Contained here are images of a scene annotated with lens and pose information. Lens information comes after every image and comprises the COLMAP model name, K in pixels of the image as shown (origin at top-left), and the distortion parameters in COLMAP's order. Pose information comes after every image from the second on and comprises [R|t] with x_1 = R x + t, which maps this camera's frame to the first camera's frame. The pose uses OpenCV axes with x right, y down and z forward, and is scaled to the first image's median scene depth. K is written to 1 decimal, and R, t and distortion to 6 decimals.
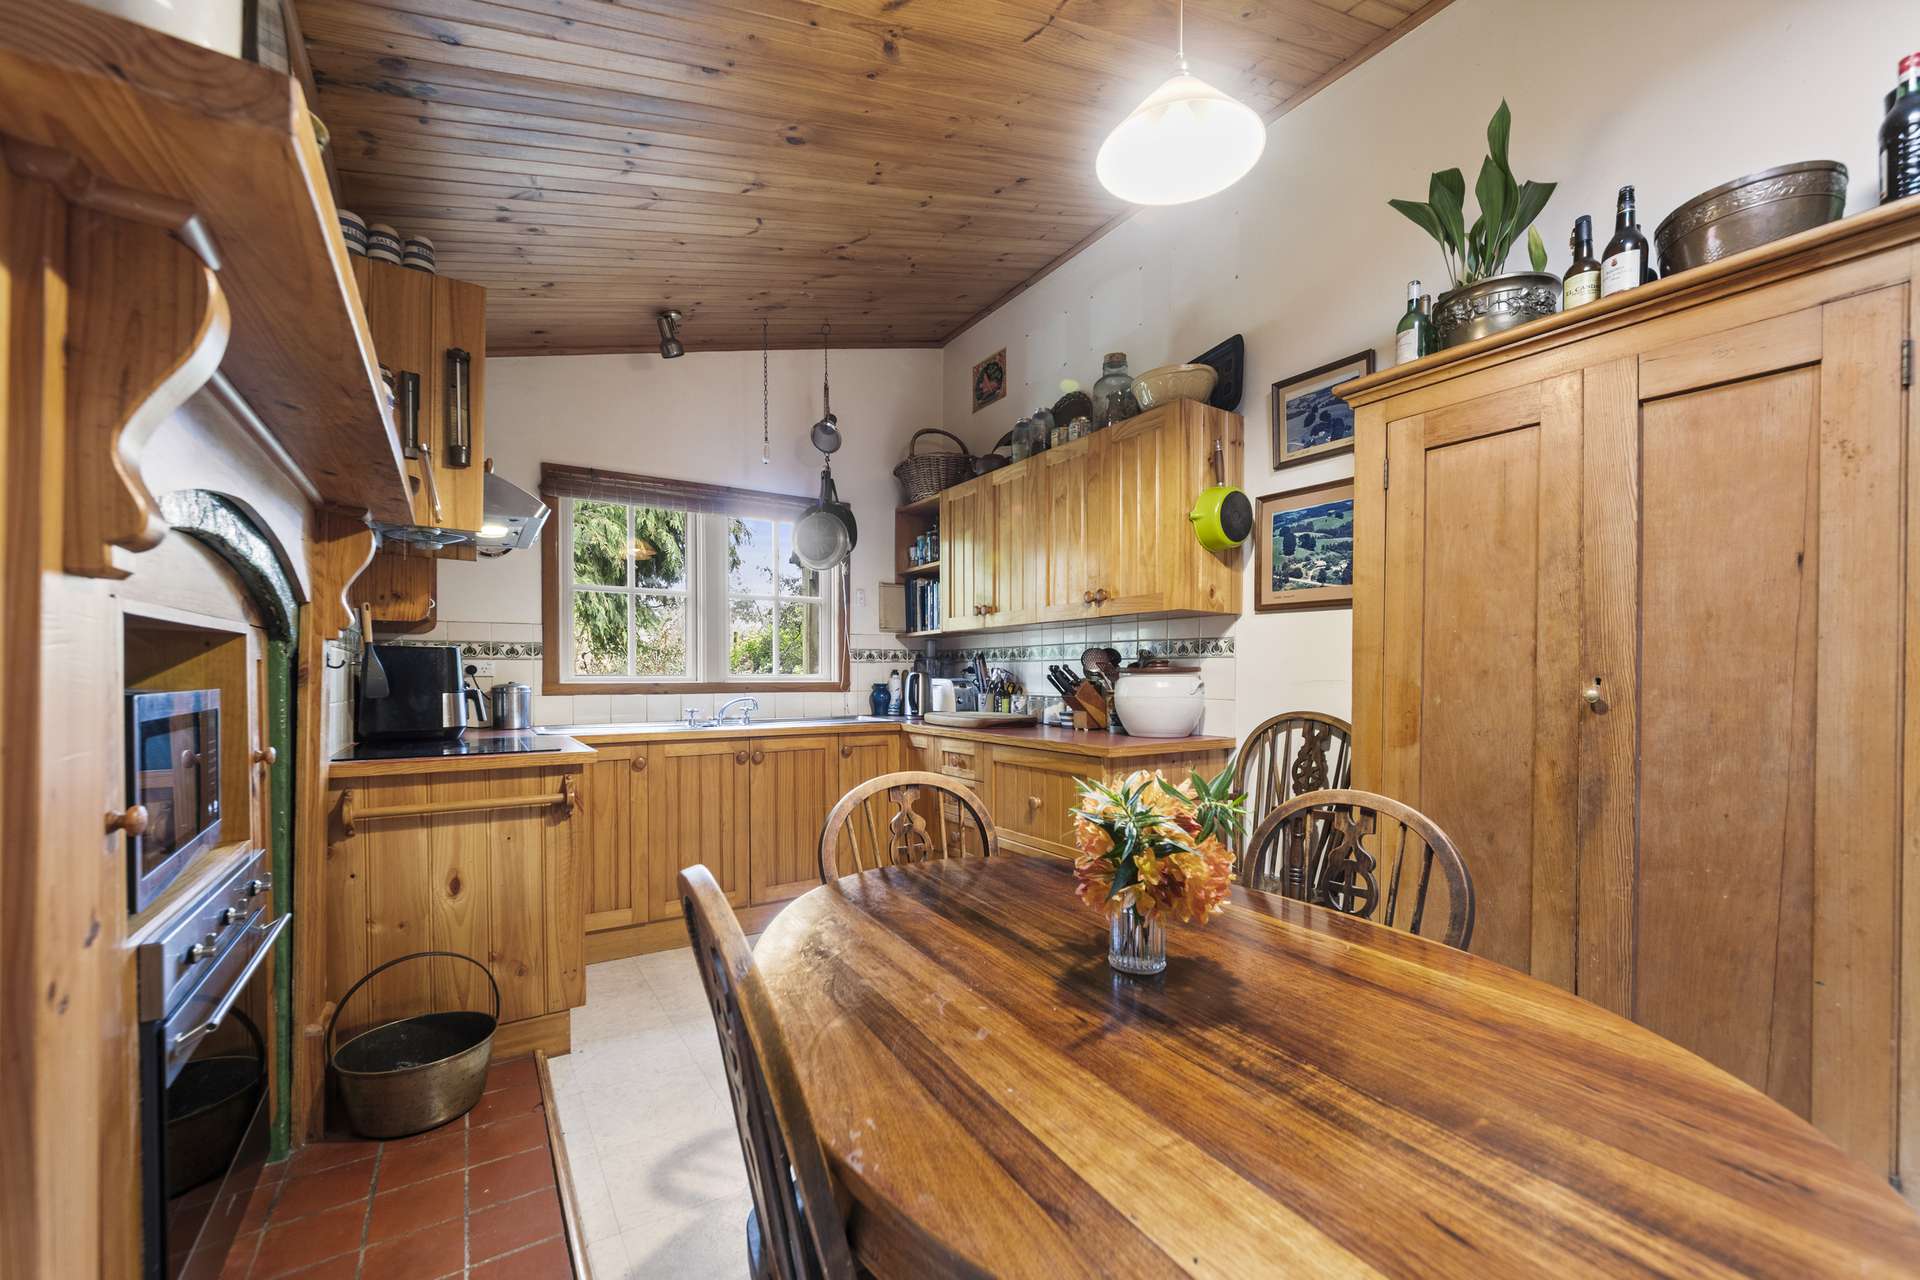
lens RADIAL K [[744.6, 0, 933.7], [0, 744.6, 675.9], [0, 0, 1]] dist [0.000101, -0.000207]
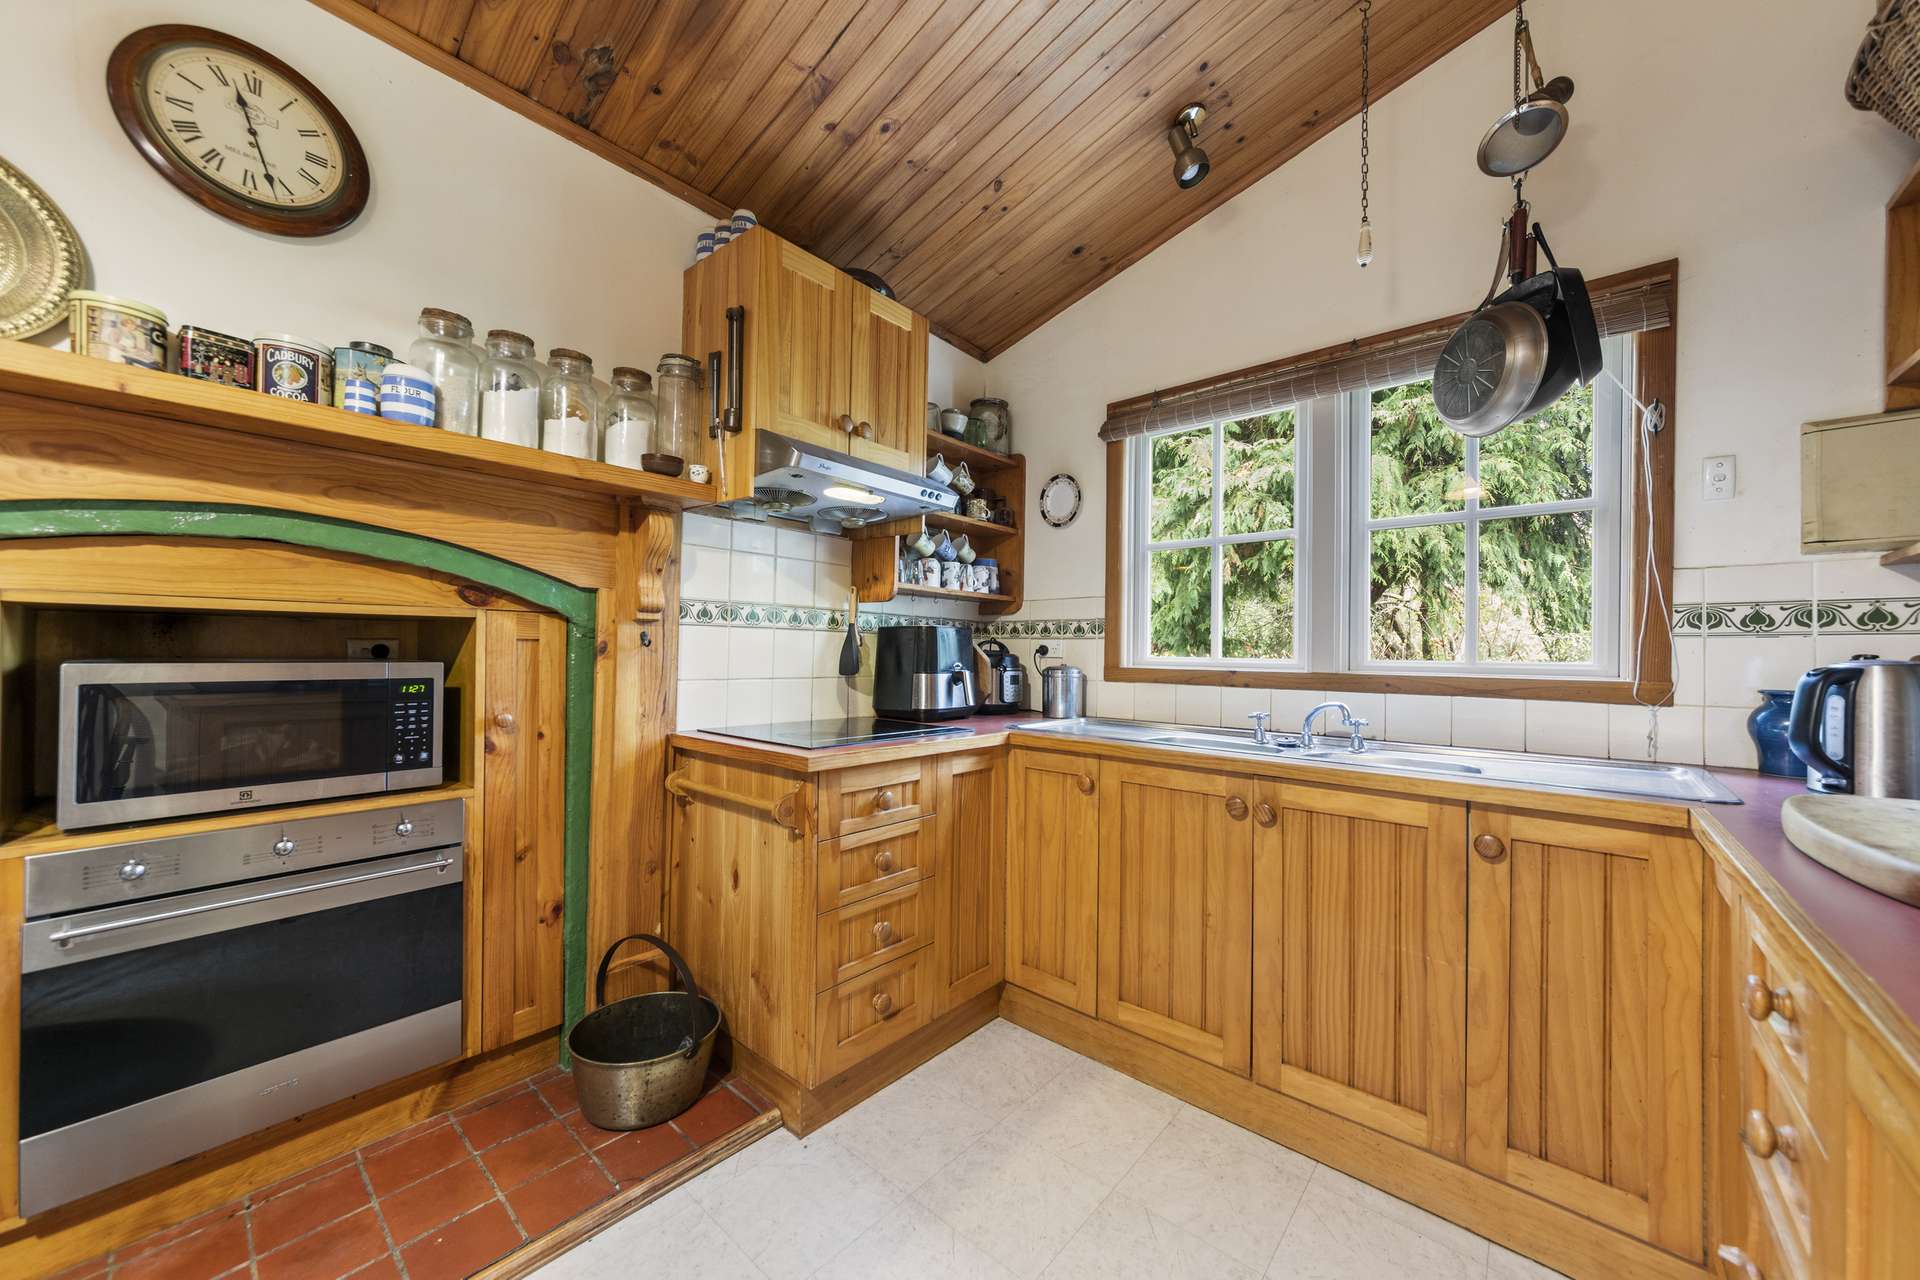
lens RADIAL K [[682.1, 0, 960.1], [0, 682.1, 647.5], [0, 0, 1]] dist [-0.012792, 0.005844]
pose [[0.301061, -0.001446, -0.953604, 0.165037], [-0.014131, 0.999882, -0.005978, -0.005119], [0.953500, 0.015275, 0.301005, 0.629212]]
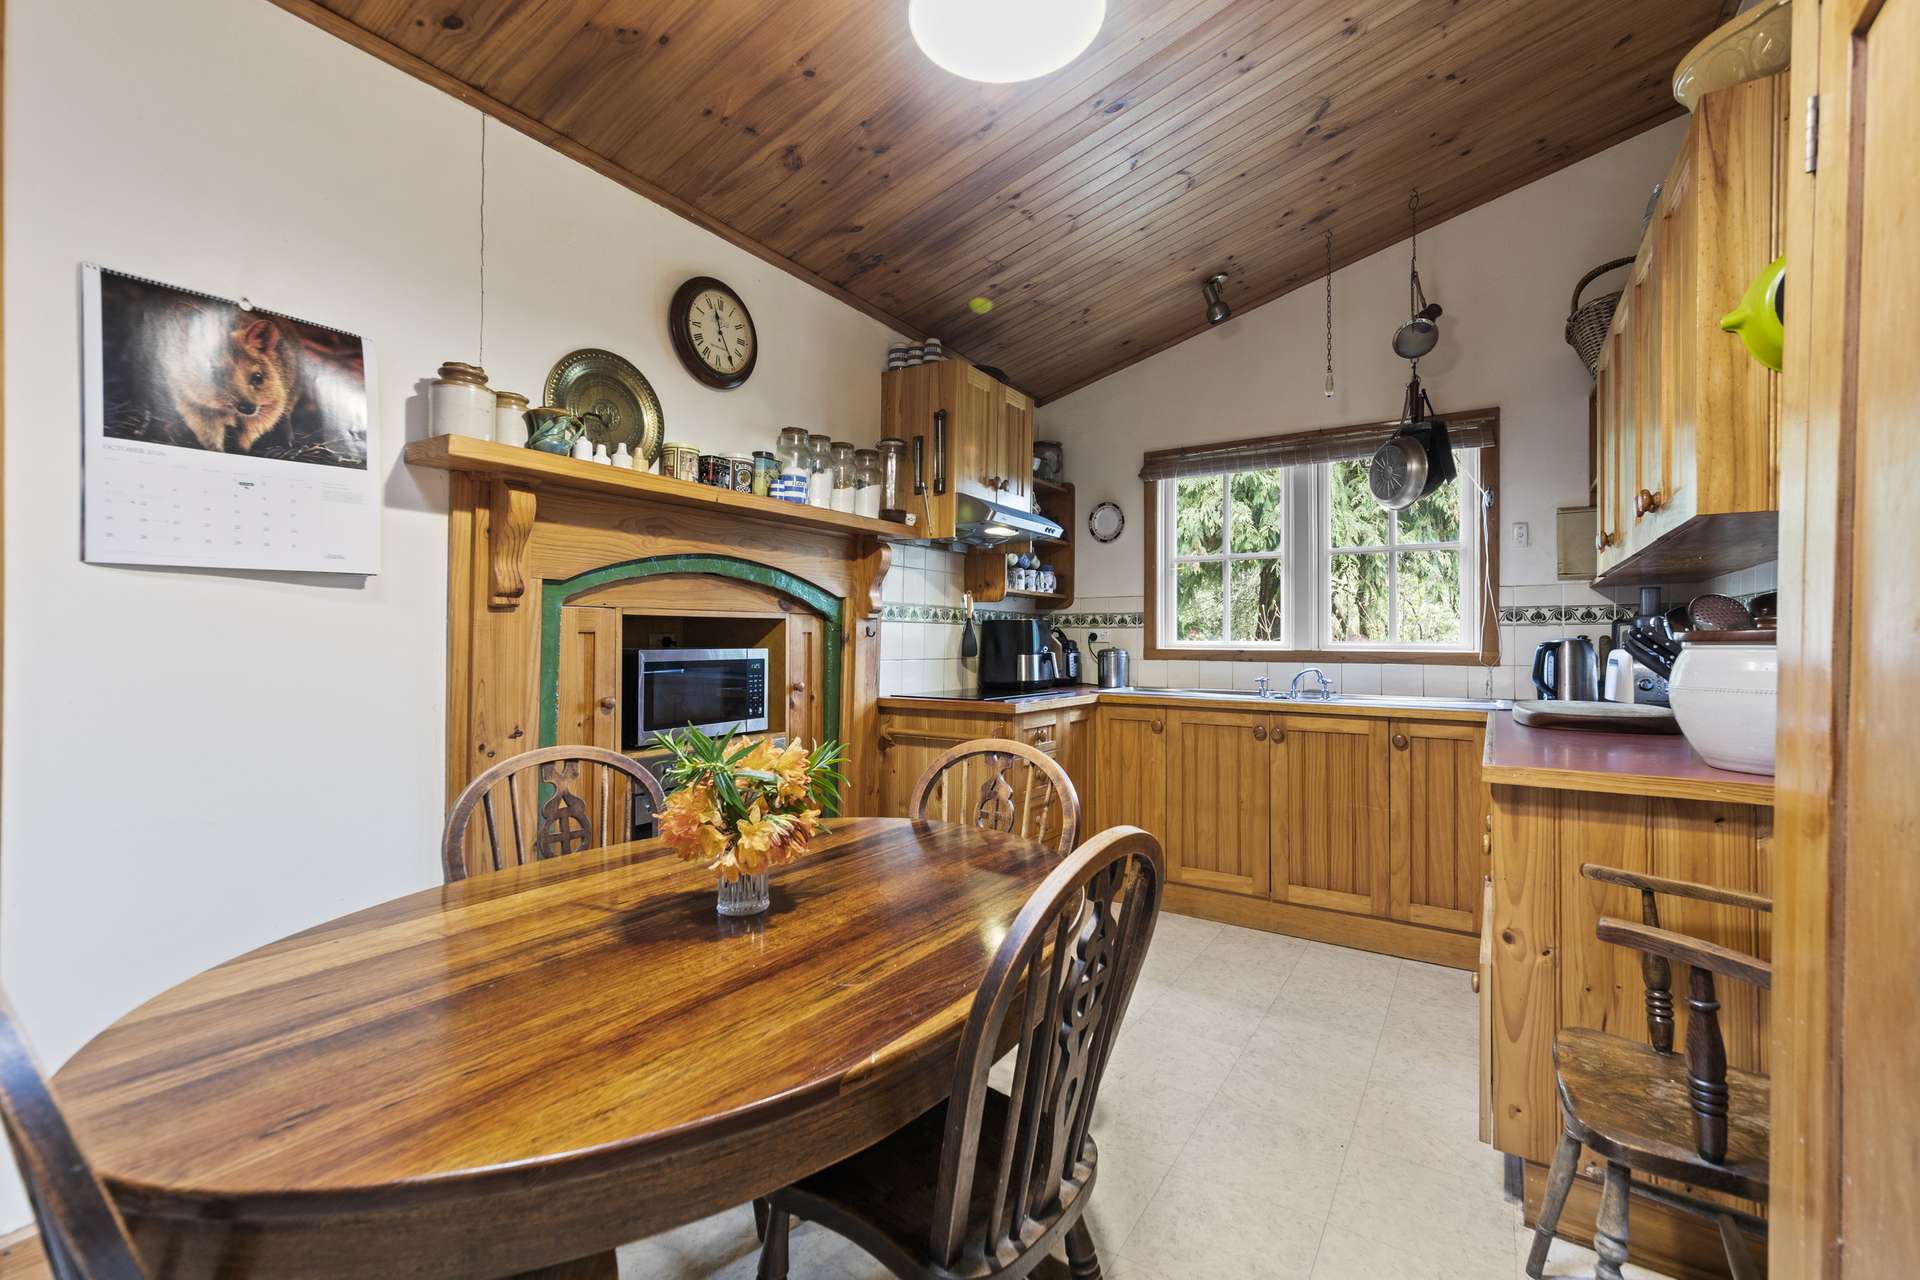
lens RADIAL K [[792.3, 0, 962.4], [0, 792.3, 633.3], [0, 0, 1]] dist [-0.004740, 0.000228]
pose [[0.424651, -0.005393, -0.905341, 0.457515], [-0.004798, 0.999955, -0.008207, -0.002564], [0.905344, 0.007829, 0.424606, 0.248883]]
